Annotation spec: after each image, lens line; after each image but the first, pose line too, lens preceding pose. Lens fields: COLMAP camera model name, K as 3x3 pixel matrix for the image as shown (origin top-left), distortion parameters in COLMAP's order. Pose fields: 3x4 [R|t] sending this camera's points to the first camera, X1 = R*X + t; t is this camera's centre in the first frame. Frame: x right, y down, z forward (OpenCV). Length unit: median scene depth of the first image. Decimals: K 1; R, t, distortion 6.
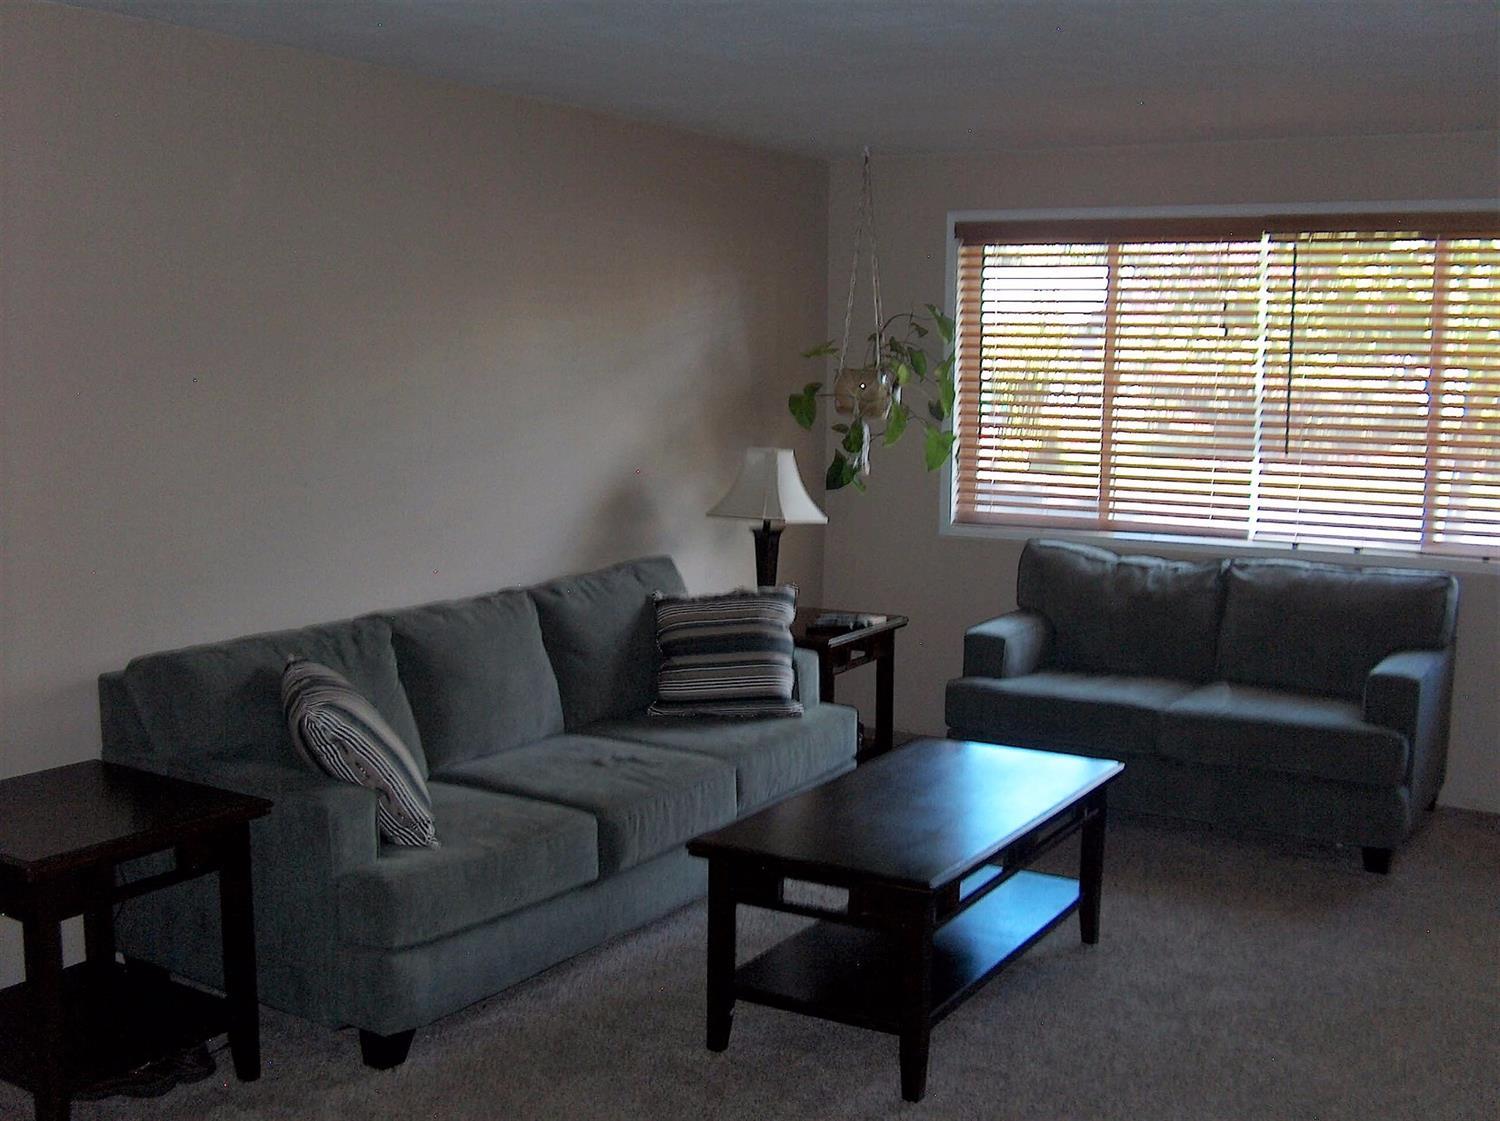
lens RADIAL K [[1650.4, 0, 748.7], [0, 1650.4, 582.2], [0, 0, 1]] dist [-0.143735, 0.070463]
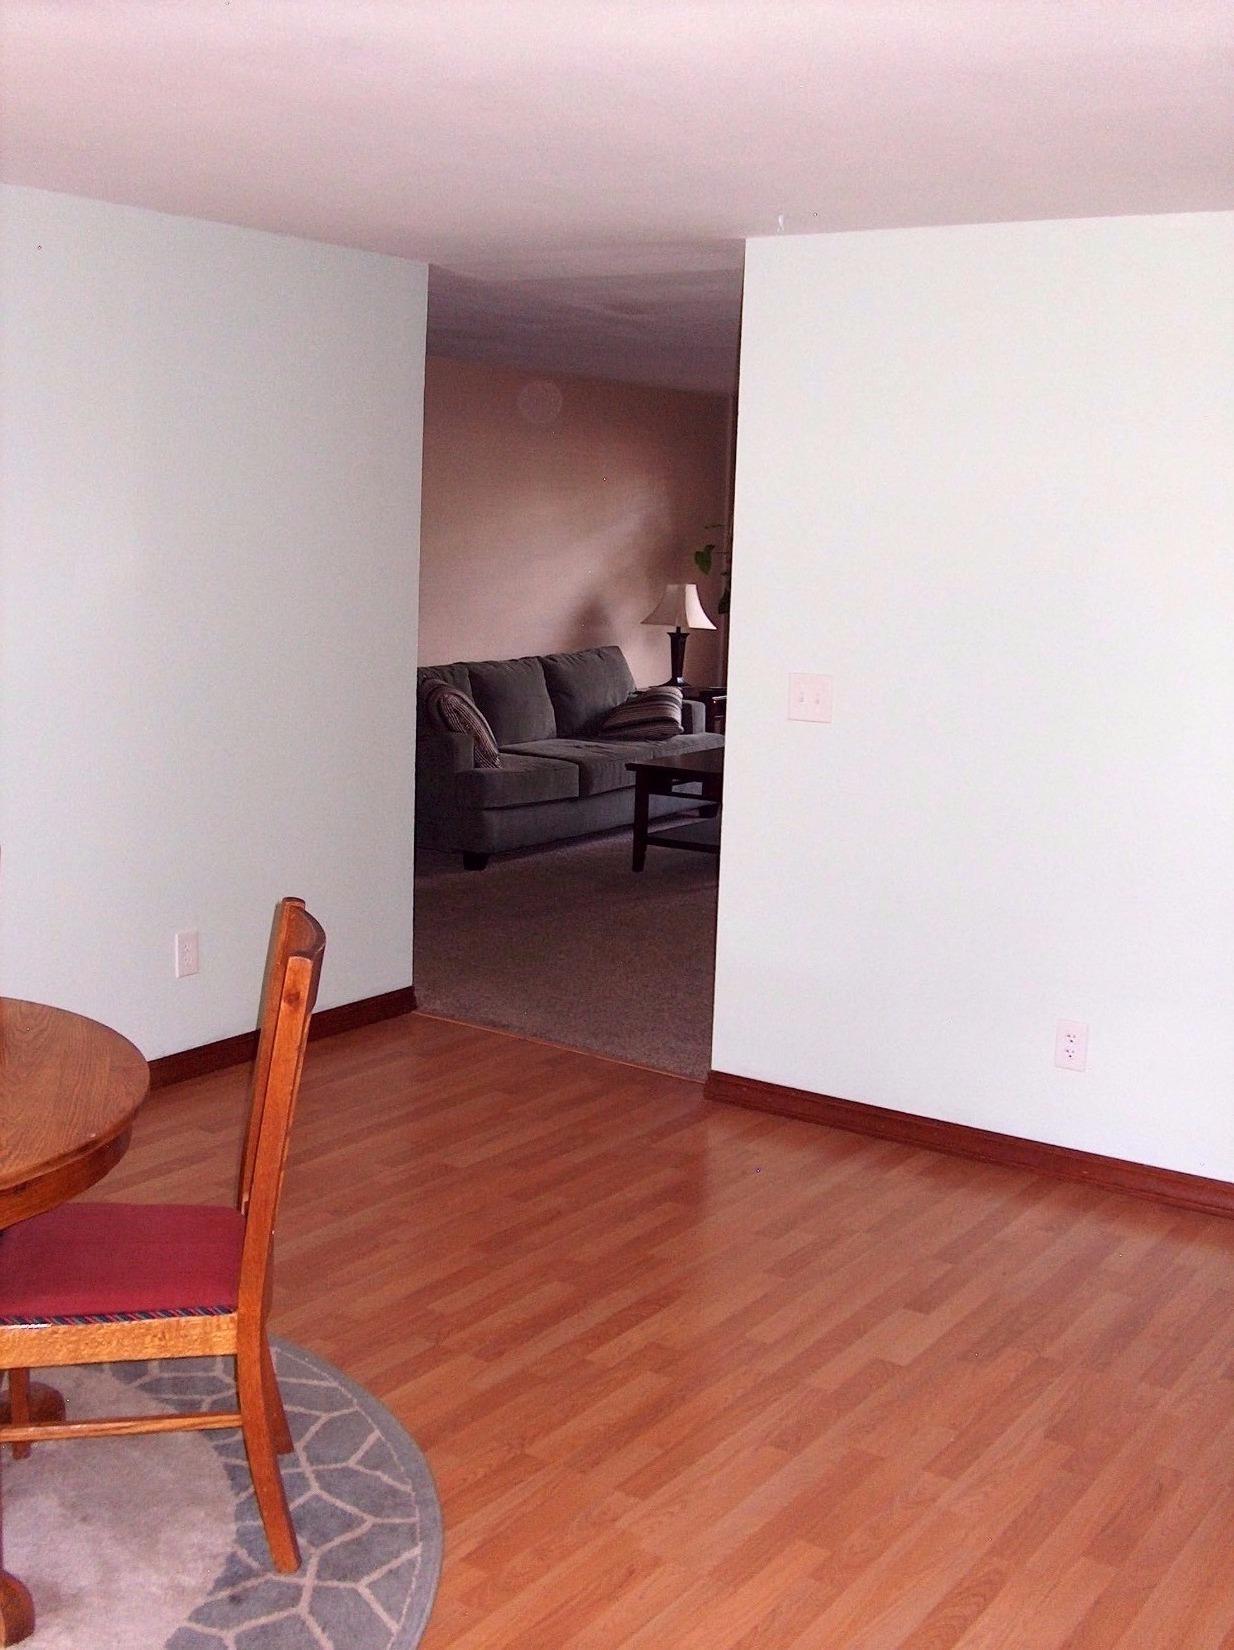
lens RADIAL K [[1815.5, 0, 617.0], [0, 1815.5, 825.0], [0, 0, 1]] dist [-0.143735, 0.070463]
pose [[0.998781, 0.032487, -0.037169, 0.027198], [-0.031338, 0.999025, 0.031085, 0.121468], [0.038143, -0.029883, 0.998825, -0.931643]]
